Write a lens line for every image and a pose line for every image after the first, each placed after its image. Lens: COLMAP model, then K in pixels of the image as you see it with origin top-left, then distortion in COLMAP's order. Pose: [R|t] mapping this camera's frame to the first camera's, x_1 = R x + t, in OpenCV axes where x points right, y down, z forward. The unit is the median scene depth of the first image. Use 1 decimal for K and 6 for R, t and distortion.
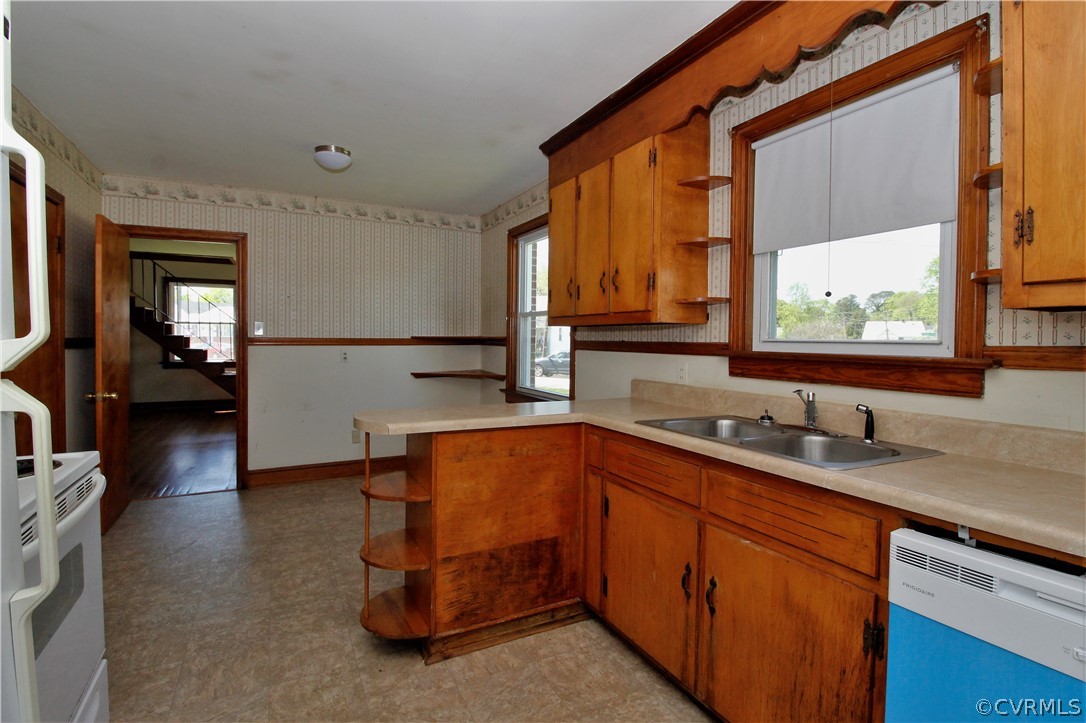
lens RADIAL K [[514.3, 0, 533.0], [0, 514.3, 346.3], [0, 0, 1]] dist [-0.003508, -0.014836]
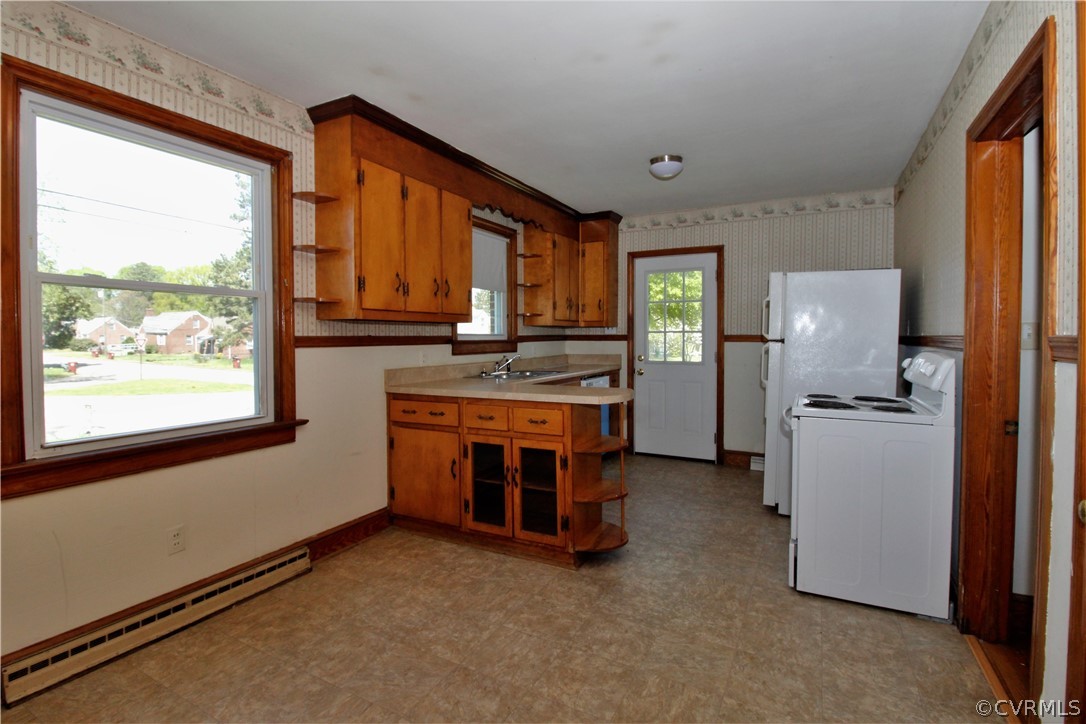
lens RADIAL K [[532.2, 0, 543.8], [0, 532.2, 346.8], [0, 0, 1]] dist [0.000176, 0.000230]
pose [[-0.588529, -0.025335, 0.808079, -1.279944], [0.009325, 0.999230, 0.038120, -0.036702], [-0.808423, 0.029970, -0.587839, 1.909887]]
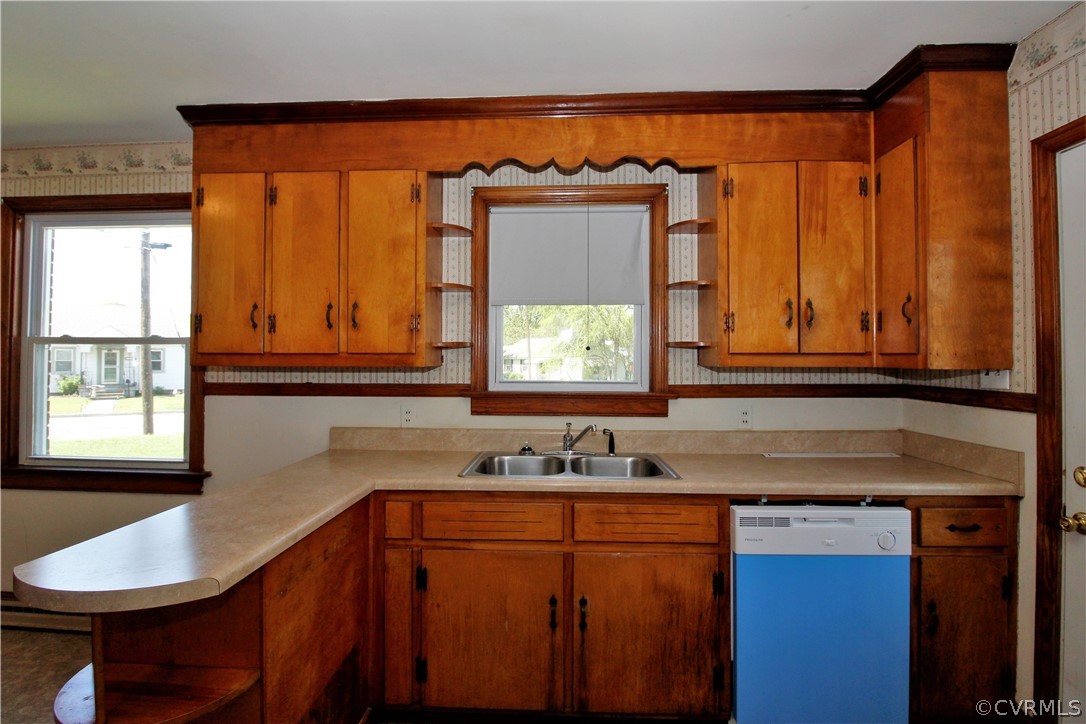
lens RADIAL K [[495.8, 0, 543.7], [0, 495.8, 348.7], [0, 0, 1]] dist [-0.009100, -0.000305]
pose [[0.490489, 0.010403, 0.871385, -0.484060], [0.015096, 0.999677, -0.020431, -0.061558], [-0.871317, 0.023176, 0.490173, 0.379448]]
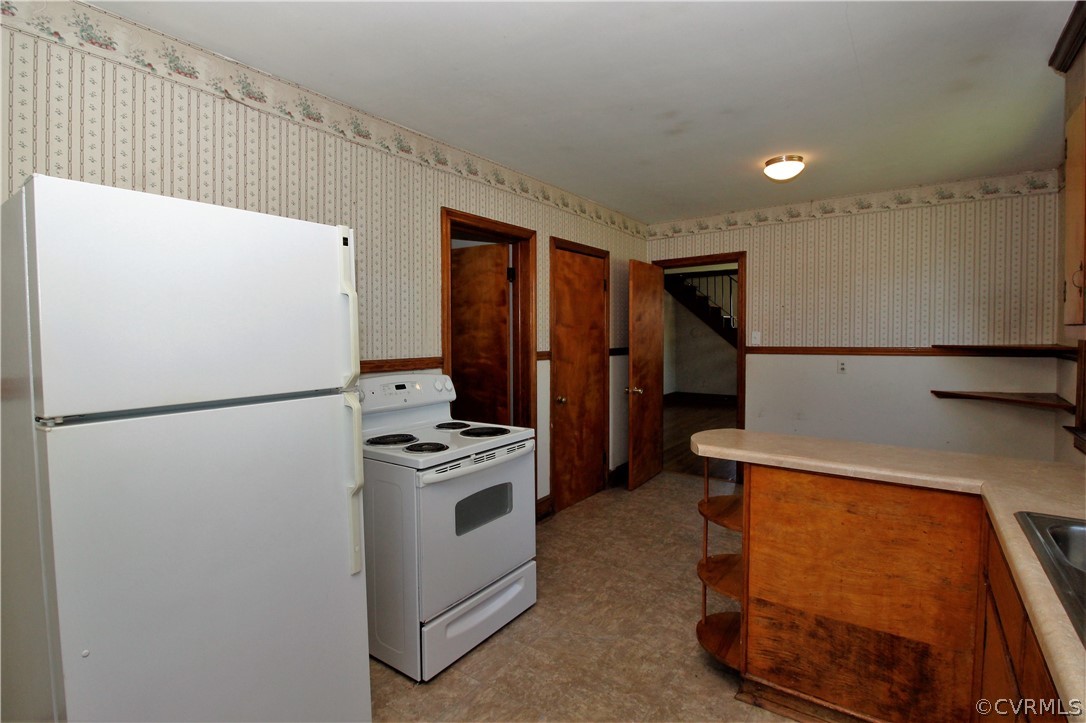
lens RADIAL K [[514.3, 0, 533.0], [0, 514.3, 346.3], [0, 0, 1]] dist [-0.003508, -0.014836]
pose [[0.451747, 0.007888, -0.892111, 0.437296], [-0.002674, 0.999968, 0.007488, -0.048991], [0.892142, -0.000997, 0.451754, 0.199549]]
